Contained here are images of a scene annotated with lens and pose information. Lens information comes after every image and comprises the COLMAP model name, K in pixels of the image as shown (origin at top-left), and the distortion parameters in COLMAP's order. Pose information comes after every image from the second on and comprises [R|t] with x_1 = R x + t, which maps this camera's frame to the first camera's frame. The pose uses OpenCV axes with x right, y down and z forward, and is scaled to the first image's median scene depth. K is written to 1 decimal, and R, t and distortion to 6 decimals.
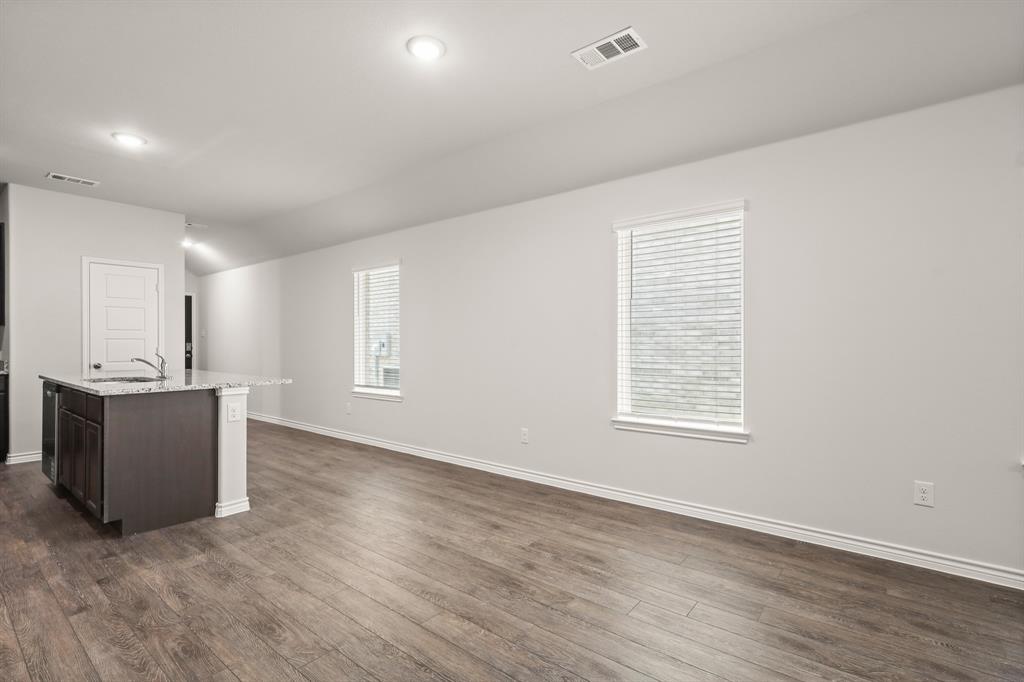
lens RADIAL K [[481.4, 0, 512.0], [0, 481.4, 341.0], [0, 0, 1]] dist [-0.000331, 0.000267]
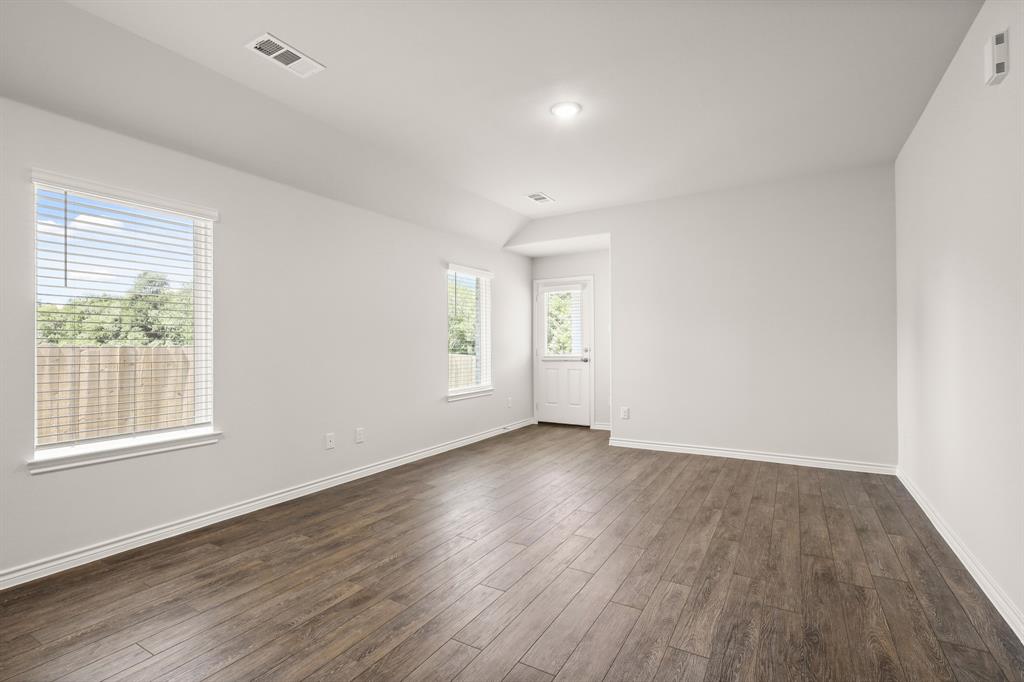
lens RADIAL K [[481.4, 0, 512.0], [0, 481.4, 341.0], [0, 0, 1]] dist [-0.000331, 0.000267]
pose [[-0.156706, 0.008659, 0.987607, -0.652400], [-0.000666, 0.999960, -0.008873, 0.000913], [-0.987645, -0.002048, -0.156694, 0.519786]]
